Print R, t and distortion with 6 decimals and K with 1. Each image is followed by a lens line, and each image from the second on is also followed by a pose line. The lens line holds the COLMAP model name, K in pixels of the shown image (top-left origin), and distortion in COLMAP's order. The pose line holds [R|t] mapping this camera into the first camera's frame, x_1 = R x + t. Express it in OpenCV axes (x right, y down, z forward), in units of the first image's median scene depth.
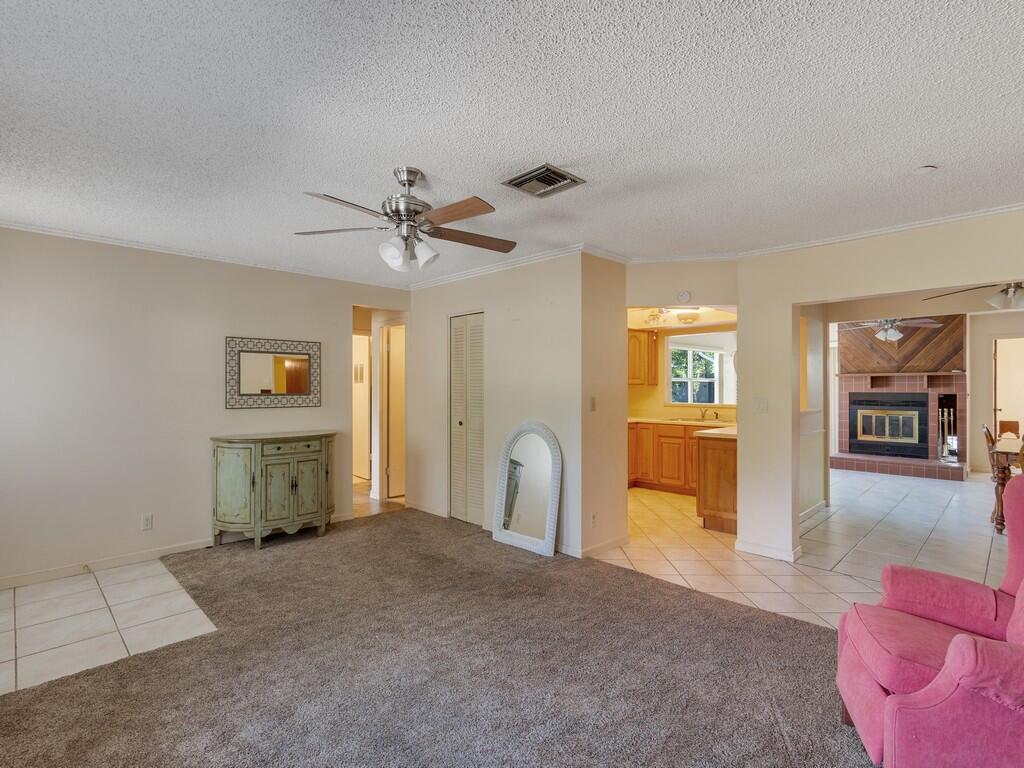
lens RADIAL K [[507.7, 0, 512.0], [0, 507.7, 384.0], [0, 0, 1]] dist [-0.000724, 0.000052]
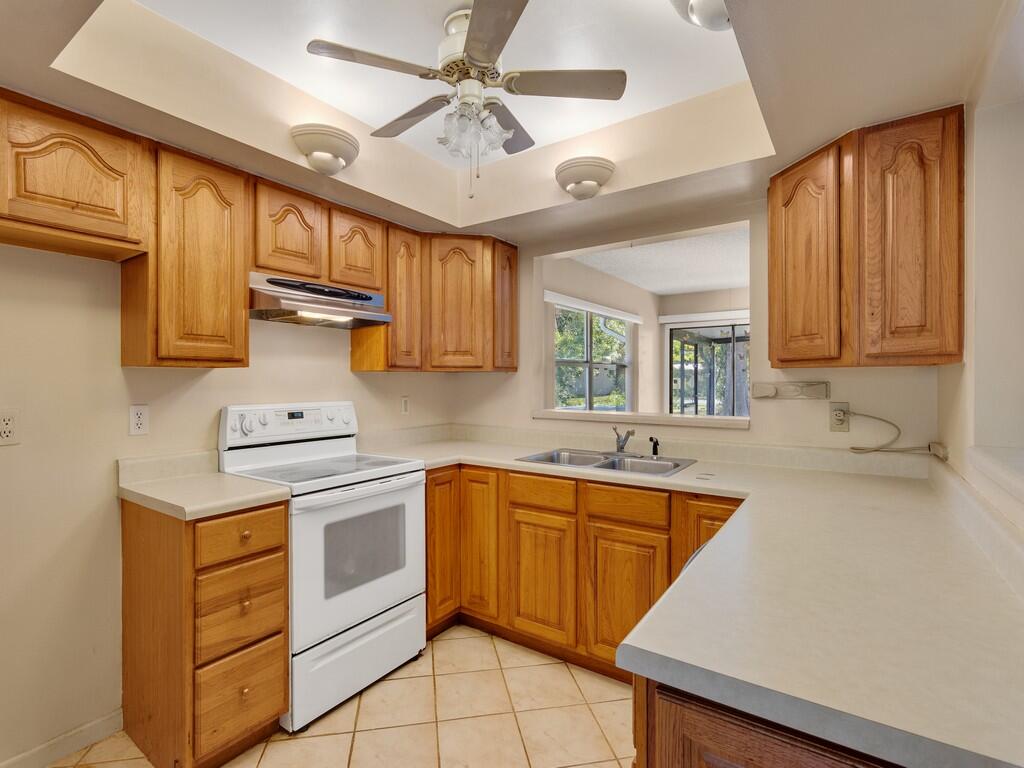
lens RADIAL K [[498.0, 0, 510.4], [0, 498.0, 378.1], [0, 0, 1]] dist [0.000240, 0.000187]
pose [[0.982659, 0.000091, 0.185420, 0.240510], [-0.000562, 0.999997, 0.002489, 0.009376], [-0.185420, -0.002550, 0.982656, 0.695357]]
